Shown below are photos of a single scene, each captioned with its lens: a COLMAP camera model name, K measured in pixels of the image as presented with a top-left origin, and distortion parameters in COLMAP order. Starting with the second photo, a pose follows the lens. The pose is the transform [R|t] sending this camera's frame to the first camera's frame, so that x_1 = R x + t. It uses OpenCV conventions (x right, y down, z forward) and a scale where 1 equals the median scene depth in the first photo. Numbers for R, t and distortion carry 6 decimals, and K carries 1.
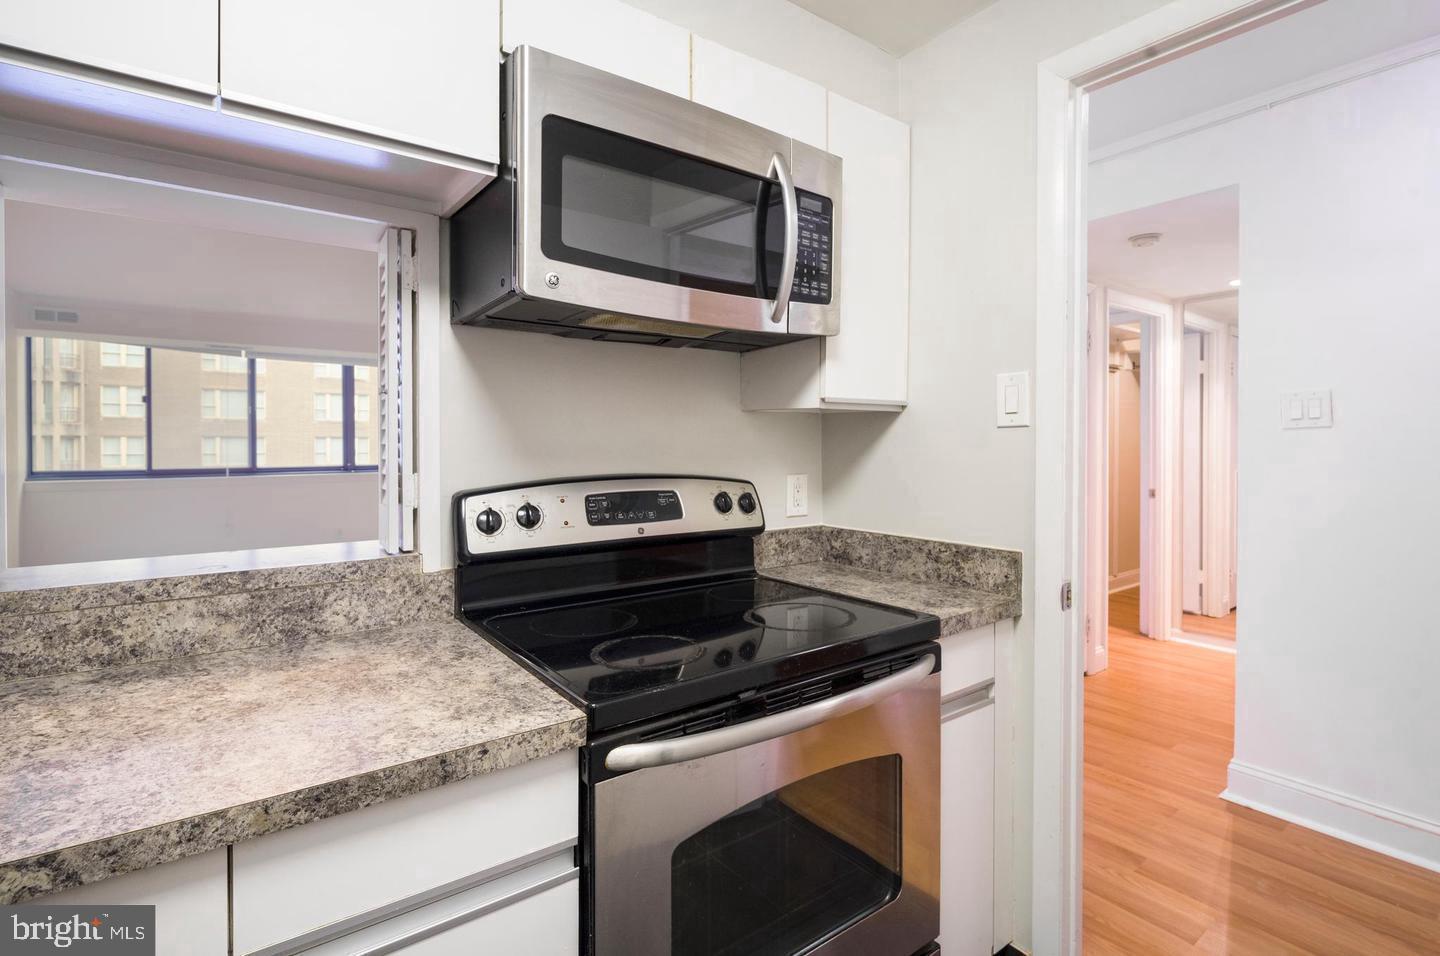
lens RADIAL K [[692.4, 0, 721.2], [0, 692.4, 446.2], [0, 0, 1]] dist [-0.002982, -0.000510]
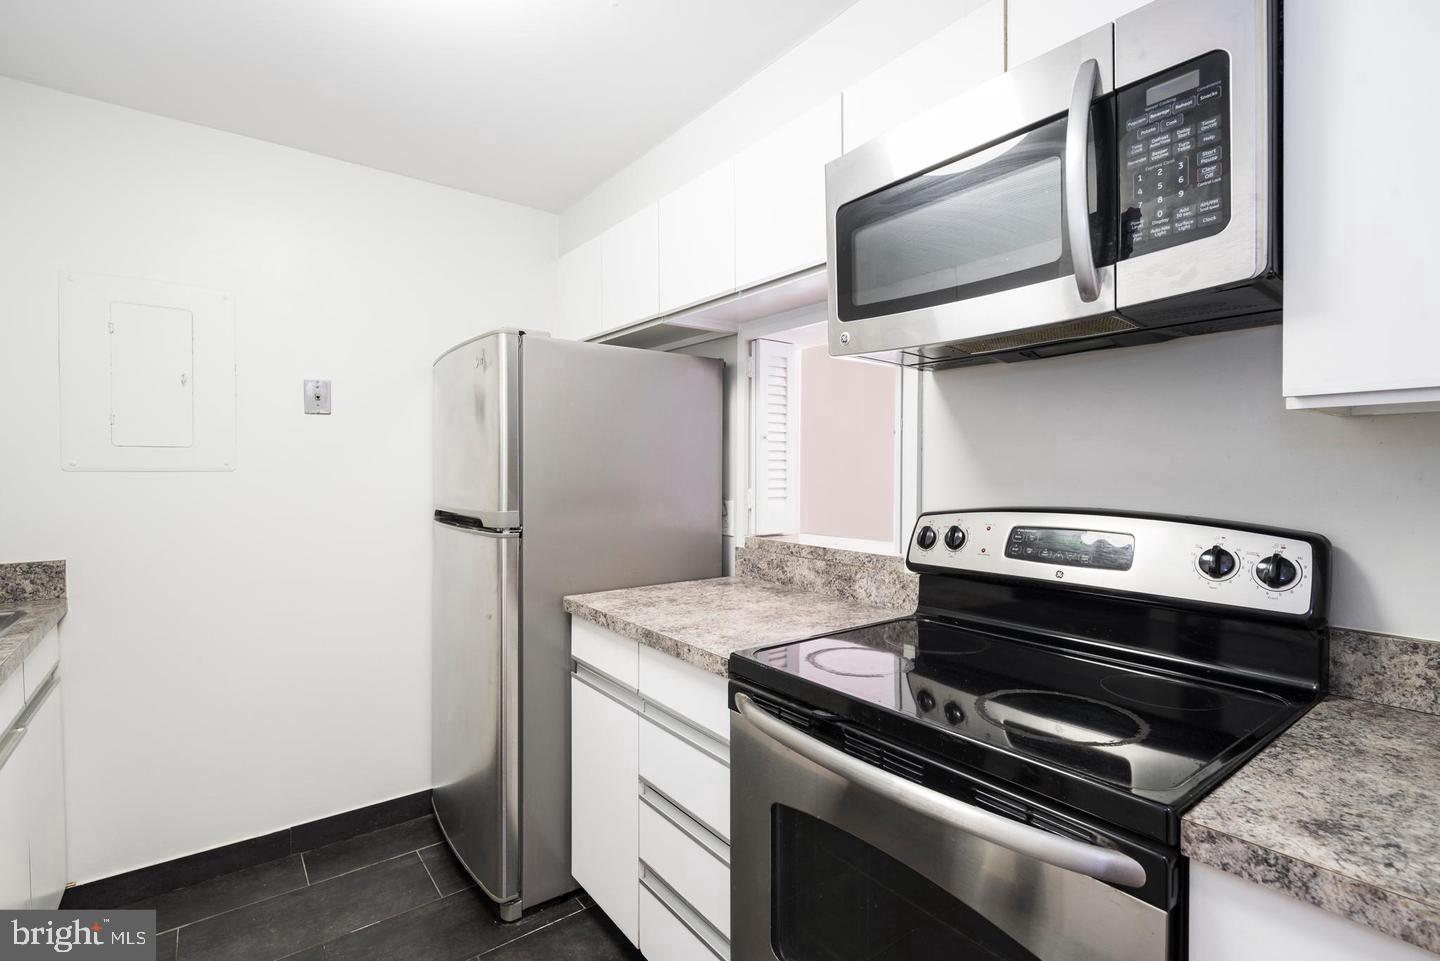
lens RADIAL K [[680.2, 0, 719.5], [0, 680.2, 471.4], [0, 0, 1]] dist [0.000869, -0.000276]
pose [[-0.001708, 0.001907, -0.999997, 0.842673], [-0.011113, 0.999936, 0.001926, -0.001353], [0.999937, 0.011116, -0.001687, 0.678232]]
